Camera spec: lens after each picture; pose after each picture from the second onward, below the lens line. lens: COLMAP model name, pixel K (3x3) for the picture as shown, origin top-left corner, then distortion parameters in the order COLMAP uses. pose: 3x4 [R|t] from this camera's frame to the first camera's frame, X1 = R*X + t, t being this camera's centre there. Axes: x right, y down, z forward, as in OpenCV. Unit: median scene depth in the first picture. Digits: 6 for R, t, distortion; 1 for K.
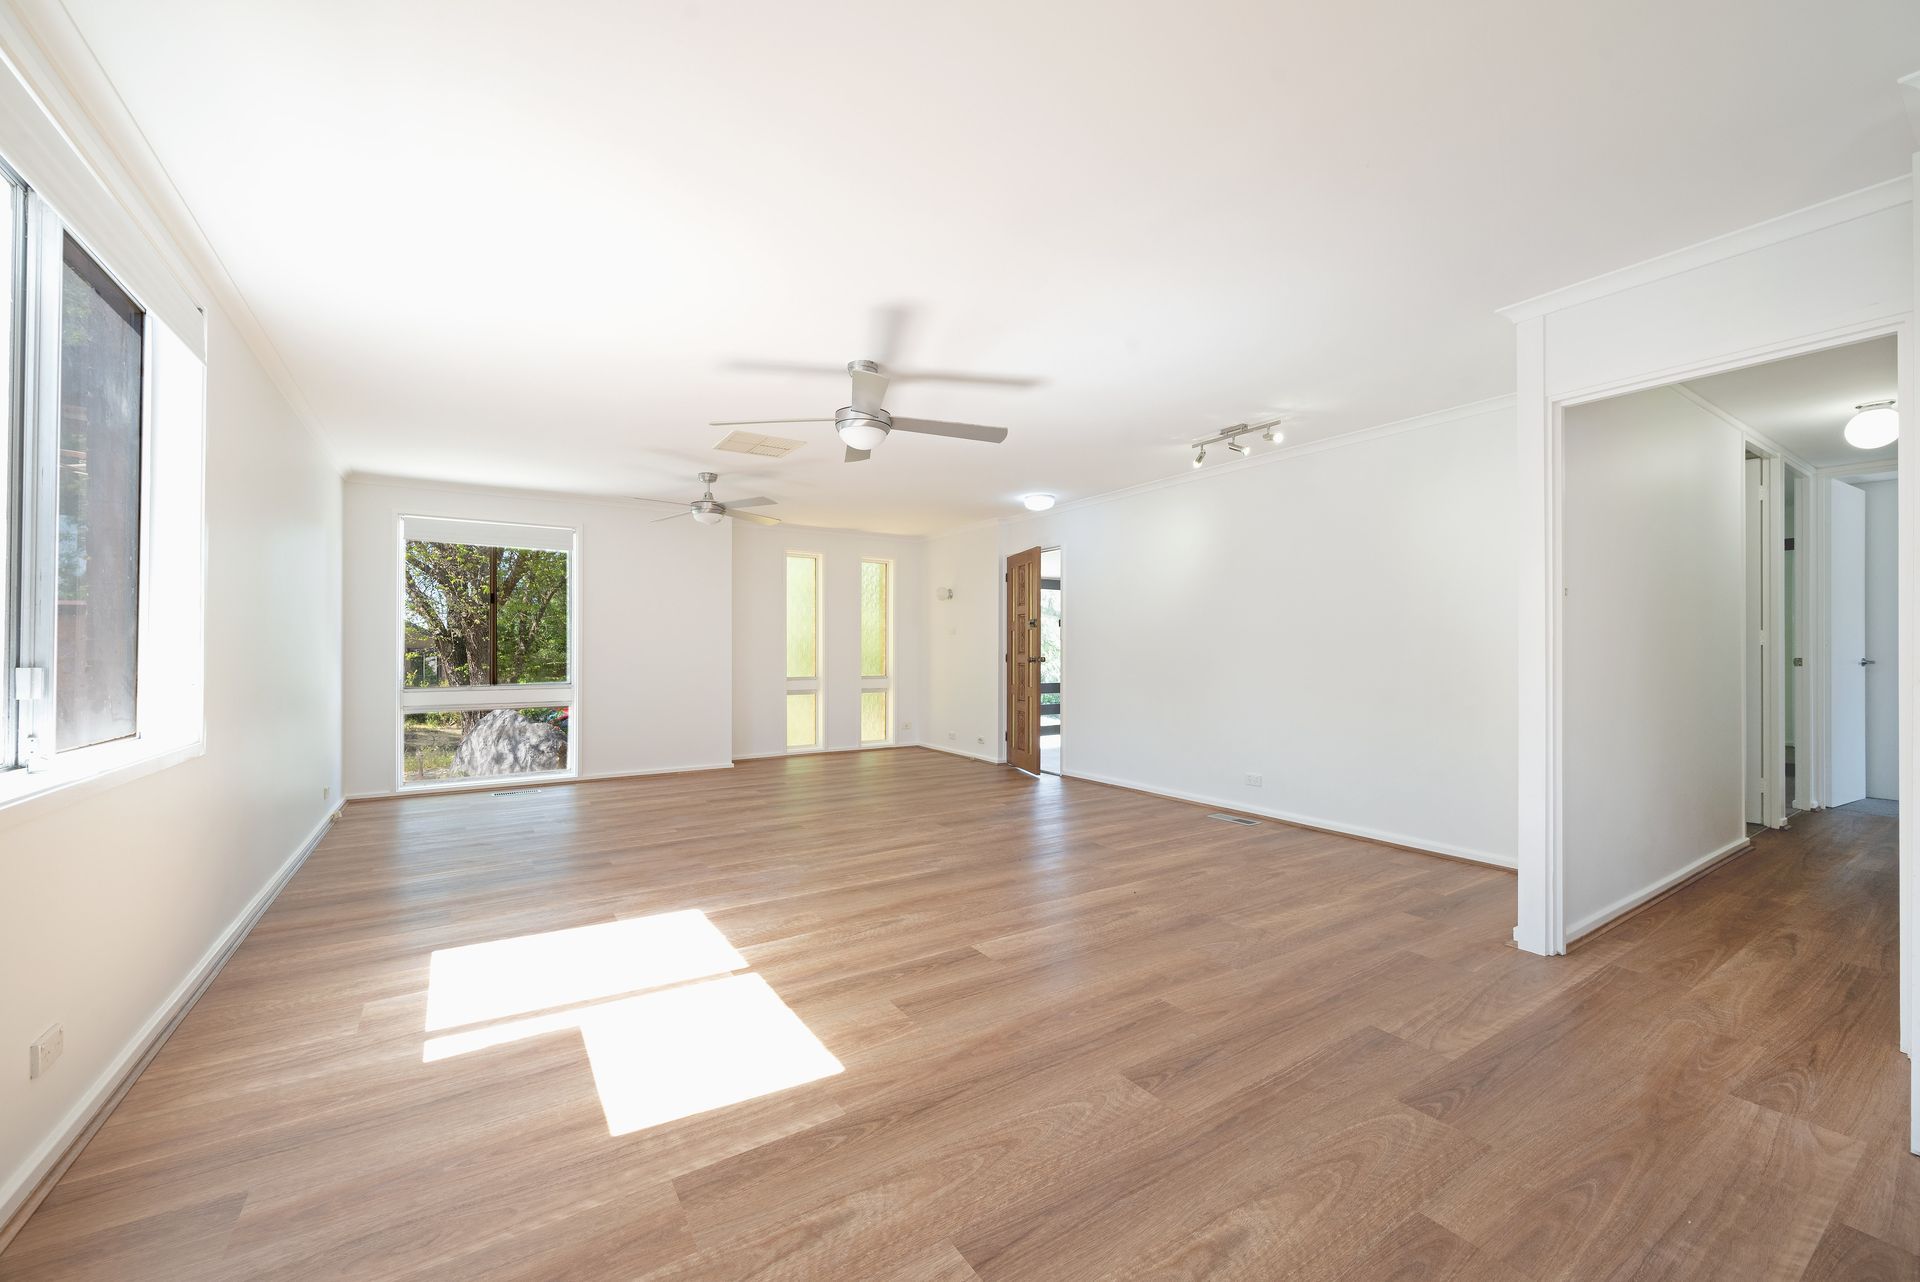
lens RADIAL K [[755.2, 0, 955.1], [0, 755.2, 639.6], [0, 0, 1]] dist [-0.000670, 0.000523]
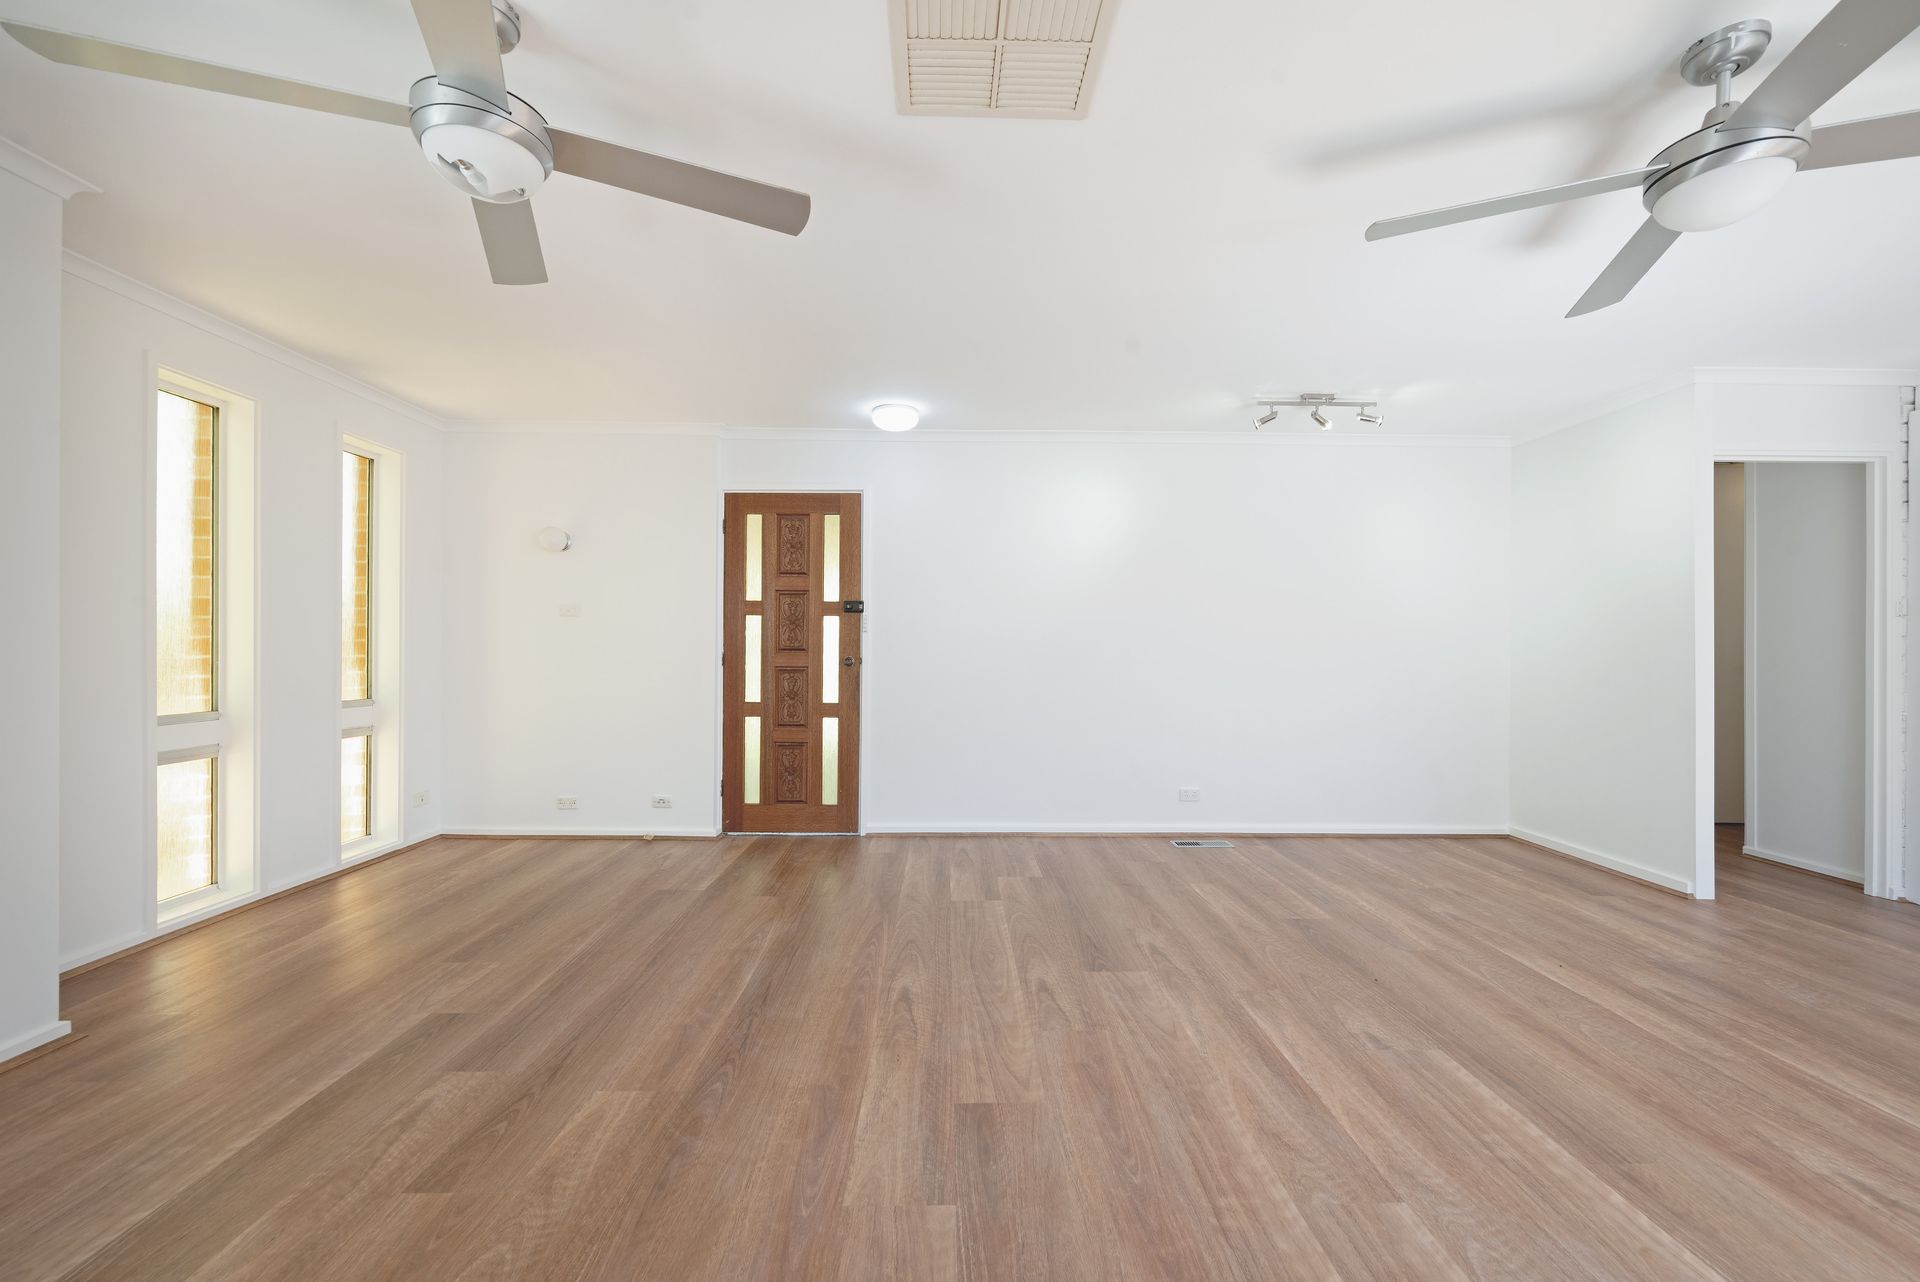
lens RADIAL K [[755.2, 0, 959.5], [0, 755.2, 647.5], [0, 0, 1]] dist [-0.000670, 0.000523]
pose [[0.527203, 0.003115, 0.849734, -0.674559], [-0.019354, 0.999778, 0.008343, 0.012294], [-0.849519, -0.020845, 0.527146, 1.013798]]
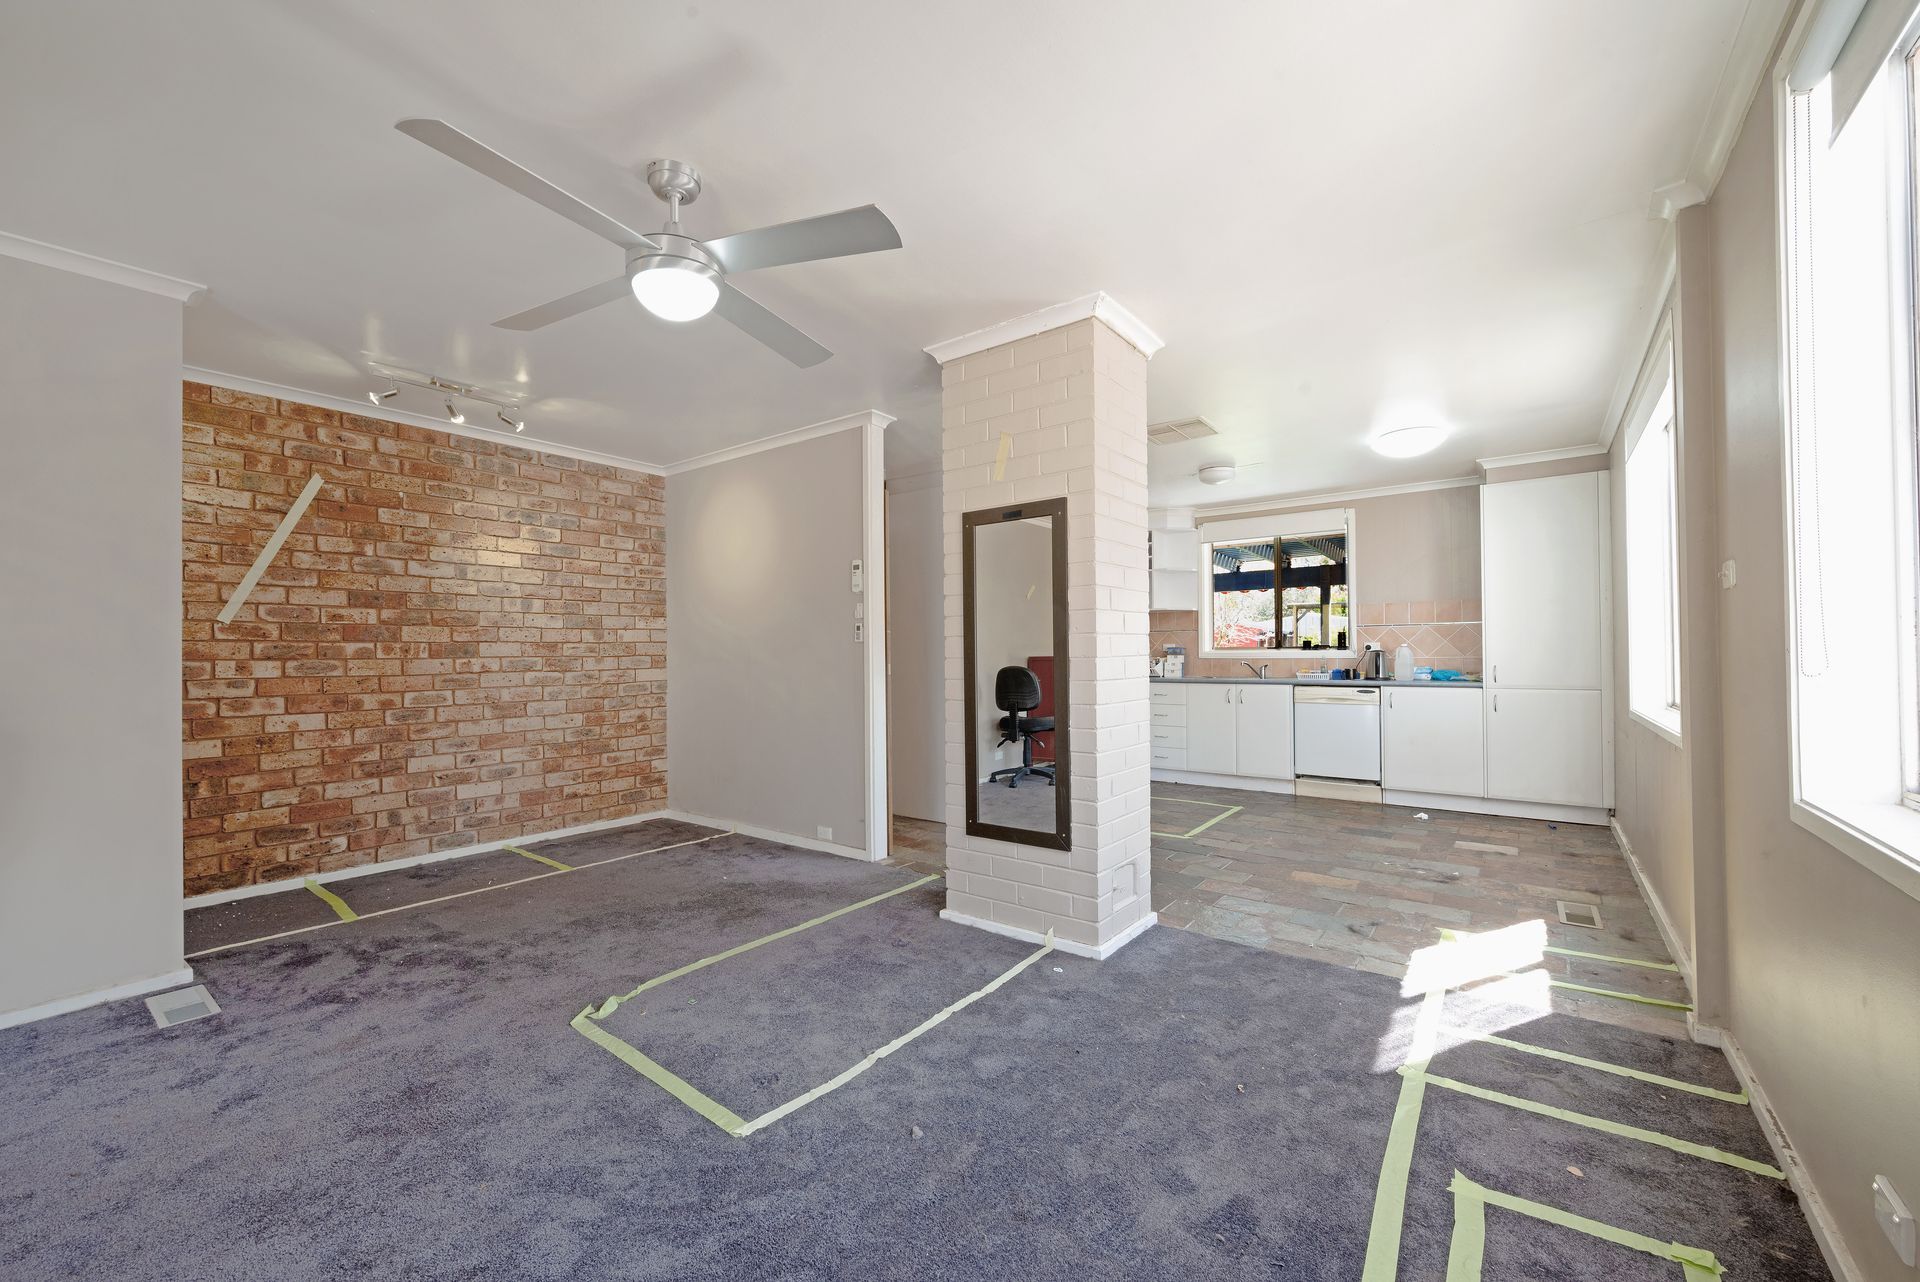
lens RADIAL K [[755.2, 0, 960.1], [0, 755.2, 648.4], [0, 0, 1]] dist [-0.000670, 0.000523]
pose [[-0.345367, 0.006424, 0.938446, -0.660352], [-0.007960, 0.999921, -0.009774, 0.008736], [-0.938434, -0.010846, -0.345288, 0.875493]]
